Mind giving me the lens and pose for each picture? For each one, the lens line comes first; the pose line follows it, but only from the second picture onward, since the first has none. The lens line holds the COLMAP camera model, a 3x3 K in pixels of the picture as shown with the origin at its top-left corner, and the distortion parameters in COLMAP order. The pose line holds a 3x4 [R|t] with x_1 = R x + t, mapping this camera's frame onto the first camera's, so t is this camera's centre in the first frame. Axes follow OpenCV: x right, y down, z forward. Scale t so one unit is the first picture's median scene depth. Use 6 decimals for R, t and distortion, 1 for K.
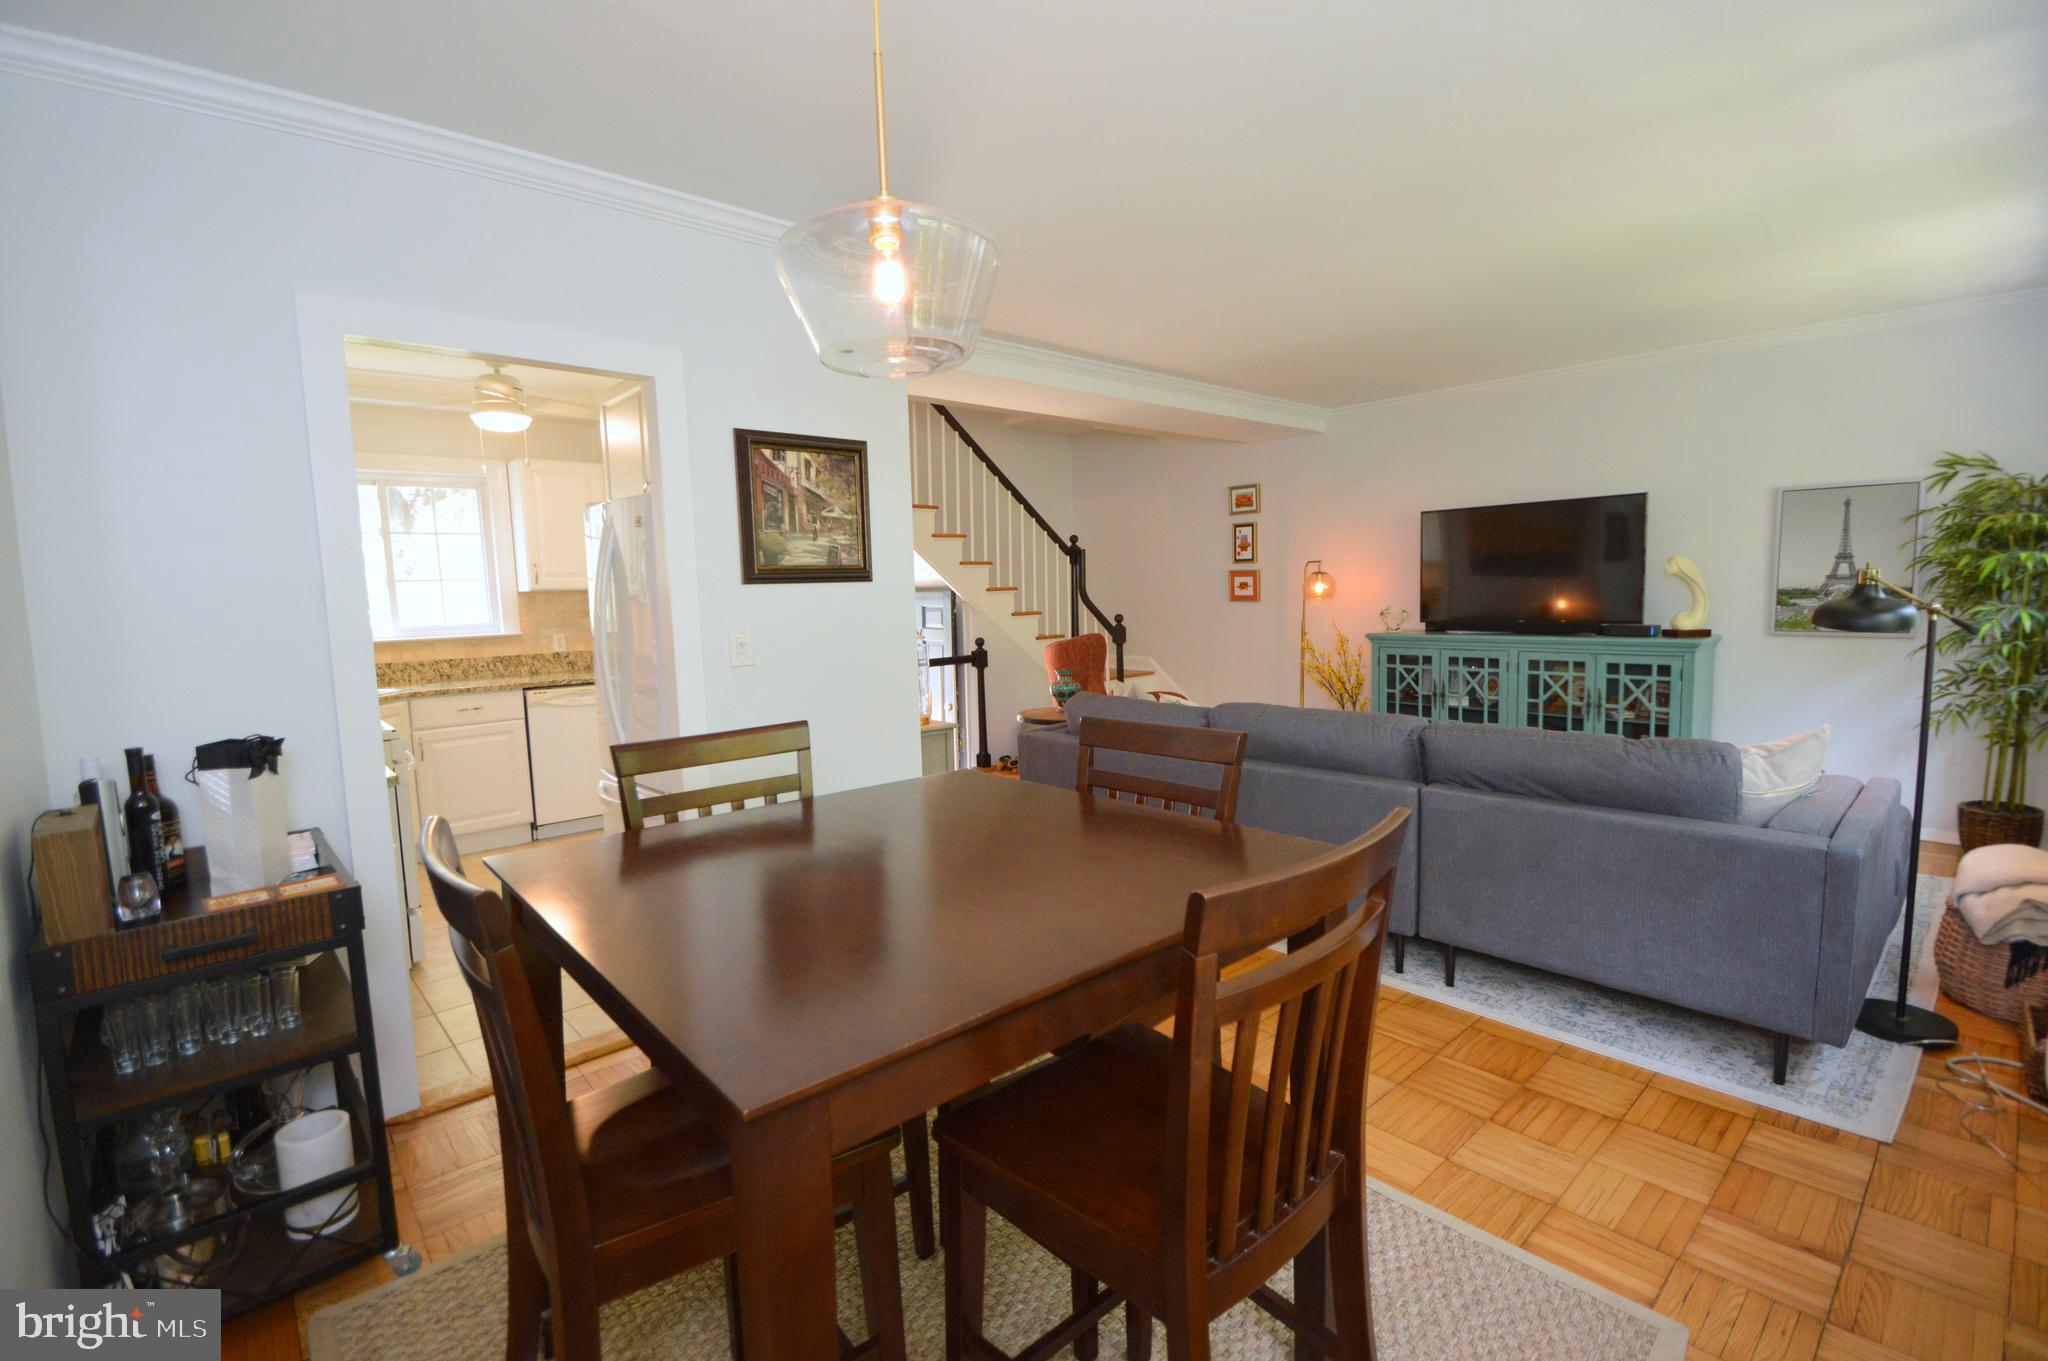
lens RADIAL K [[924.6, 0, 1024.0], [0, 924.6, 680.5], [0, 0, 1]] dist [-0.004878, -0.000729]
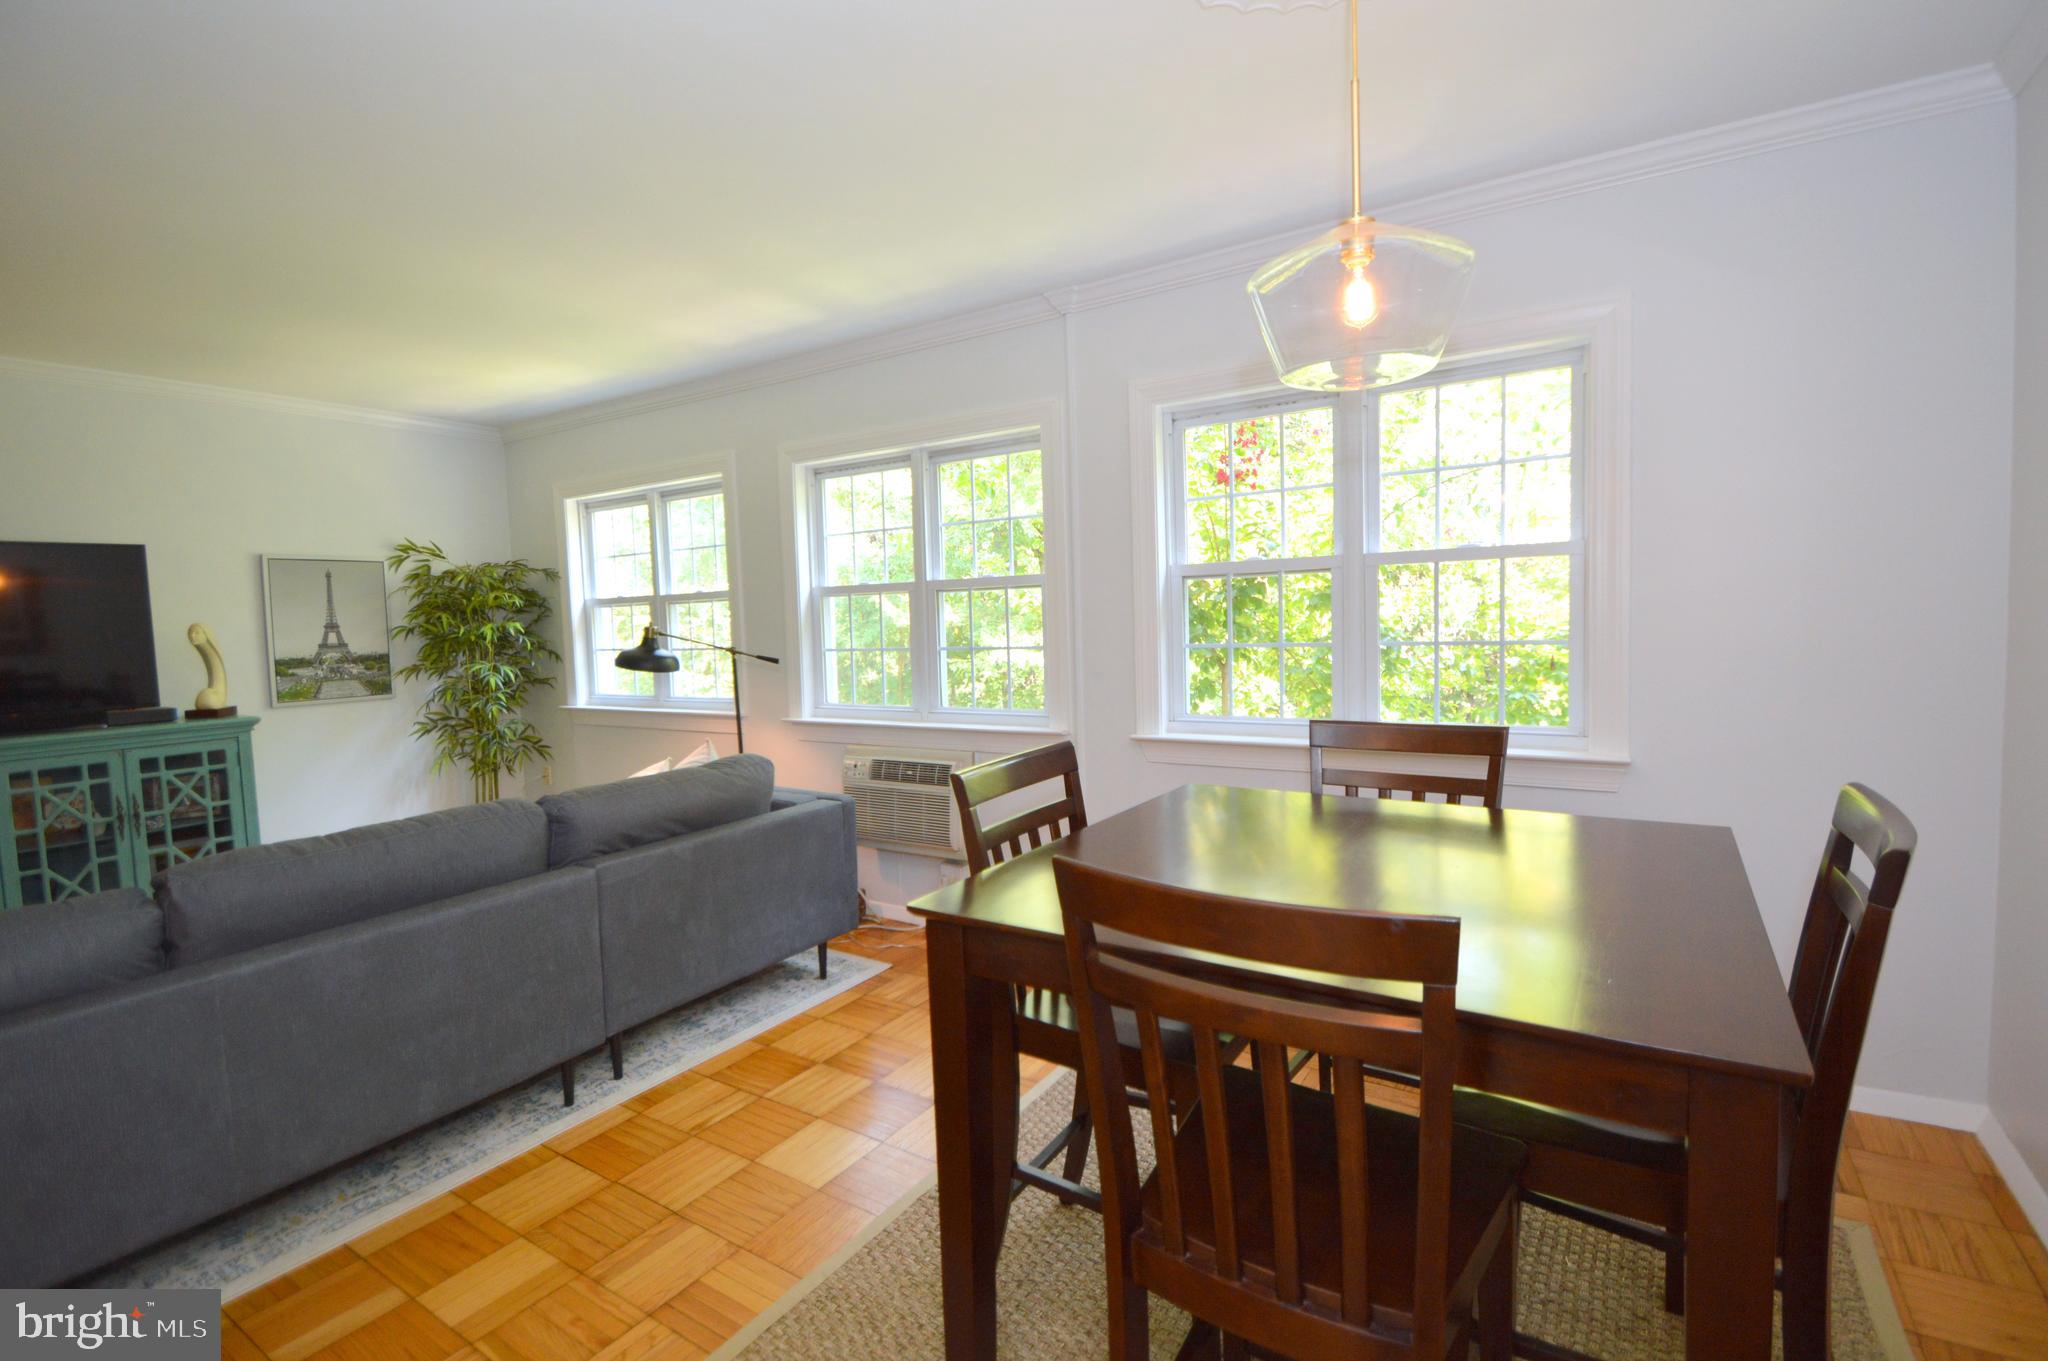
lens RADIAL K [[924.6, 0, 1024.0], [0, 924.6, 680.5], [0, 0, 1]] dist [-0.004878, -0.000729]
pose [[-0.253697, -0.033174, 0.966715, -0.321380], [0.139876, 0.987649, 0.070601, -0.037786], [-0.957117, 0.153131, -0.245924, 0.513572]]
